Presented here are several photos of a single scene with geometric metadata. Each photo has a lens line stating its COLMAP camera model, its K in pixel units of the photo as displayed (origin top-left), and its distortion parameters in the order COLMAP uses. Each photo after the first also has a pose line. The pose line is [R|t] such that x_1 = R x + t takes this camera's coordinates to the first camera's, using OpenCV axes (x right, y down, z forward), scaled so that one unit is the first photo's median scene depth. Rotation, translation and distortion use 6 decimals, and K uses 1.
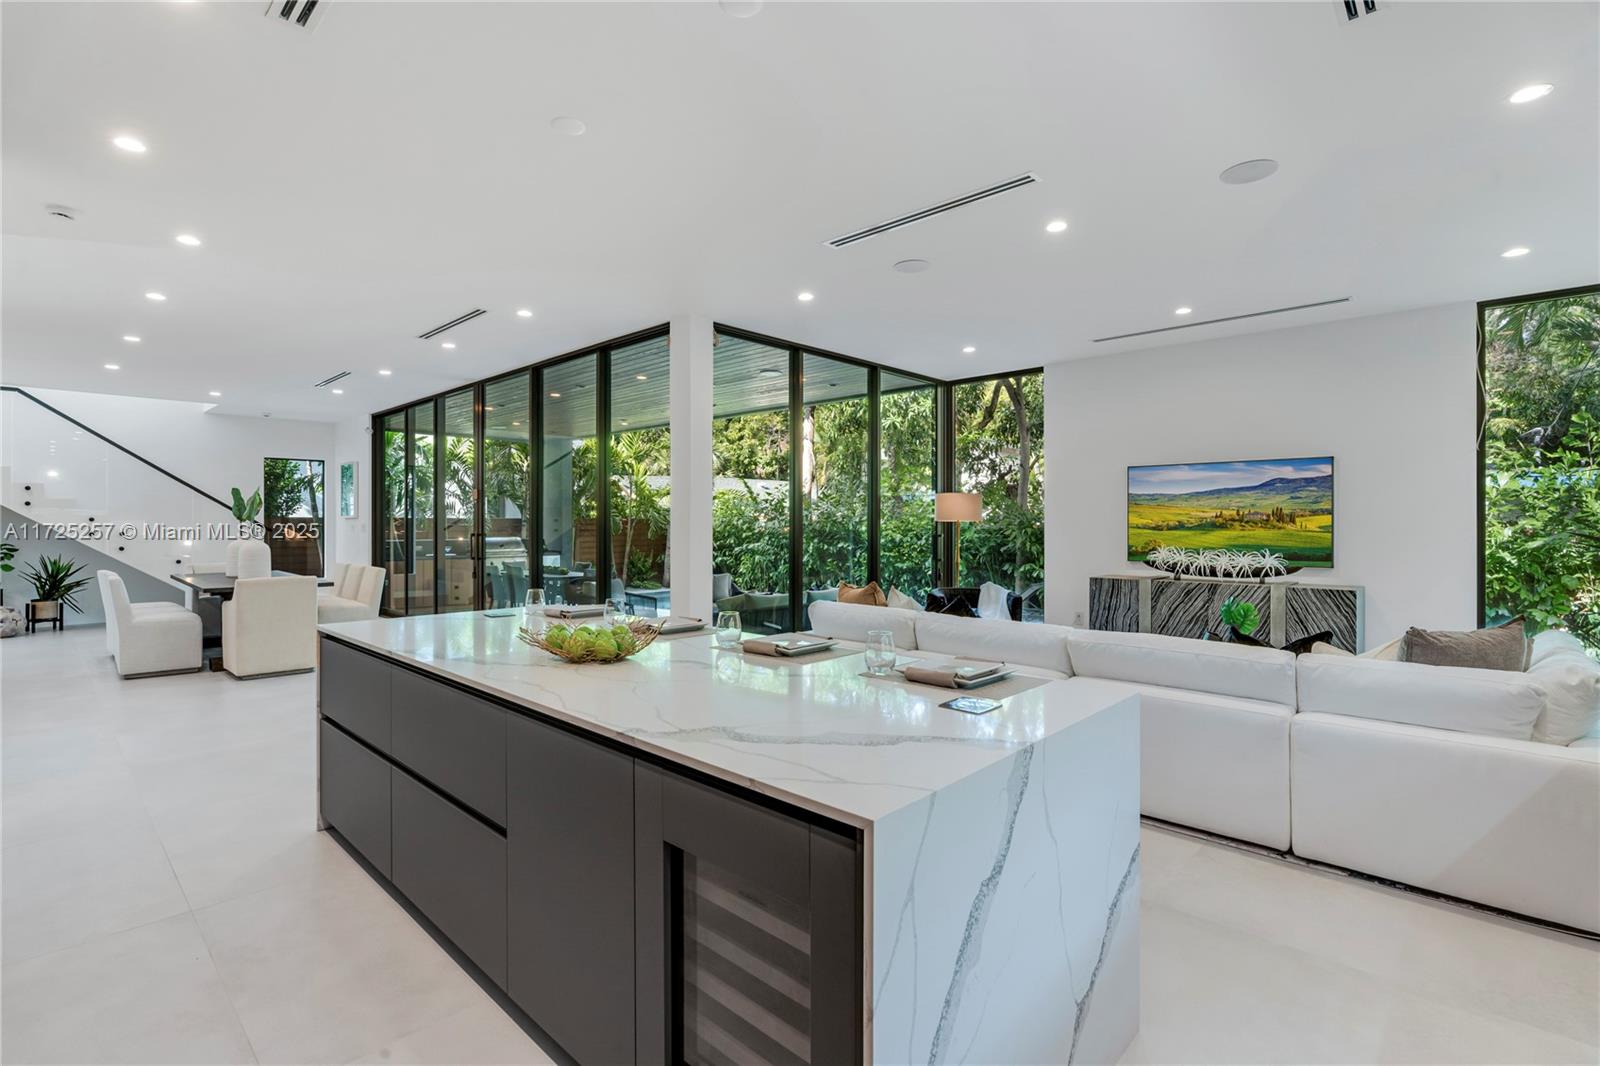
lens RADIAL K [[730.3, 0, 826.3], [0, 730.3, 514.7], [0, 0, 1]] dist [0.015892, -0.002369]
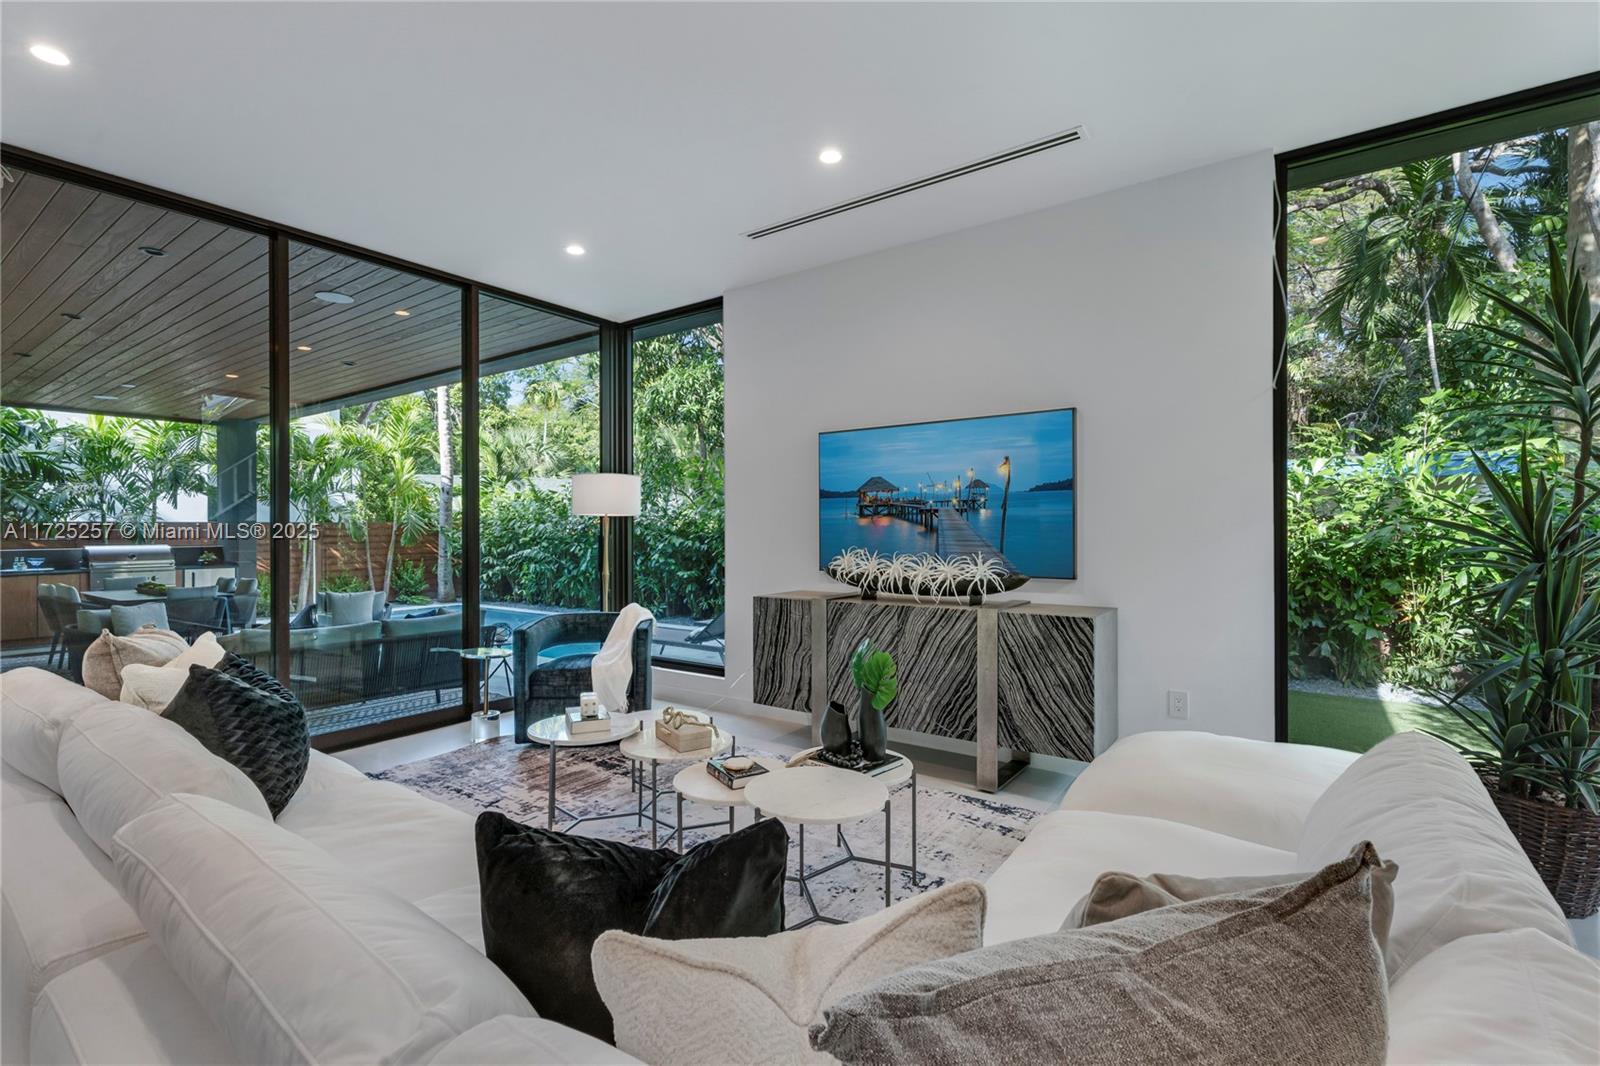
lens RADIAL K [[730.3, 0, 794.4], [0, 730.3, 520.7], [0, 0, 1]] dist [0.015892, -0.002369]
pose [[0.992787, -0.004386, 0.119810, 0.247309], [0.004324, 0.999990, 0.000780, 0.013214], [-0.119812, -0.000256, 0.992797, 0.263739]]
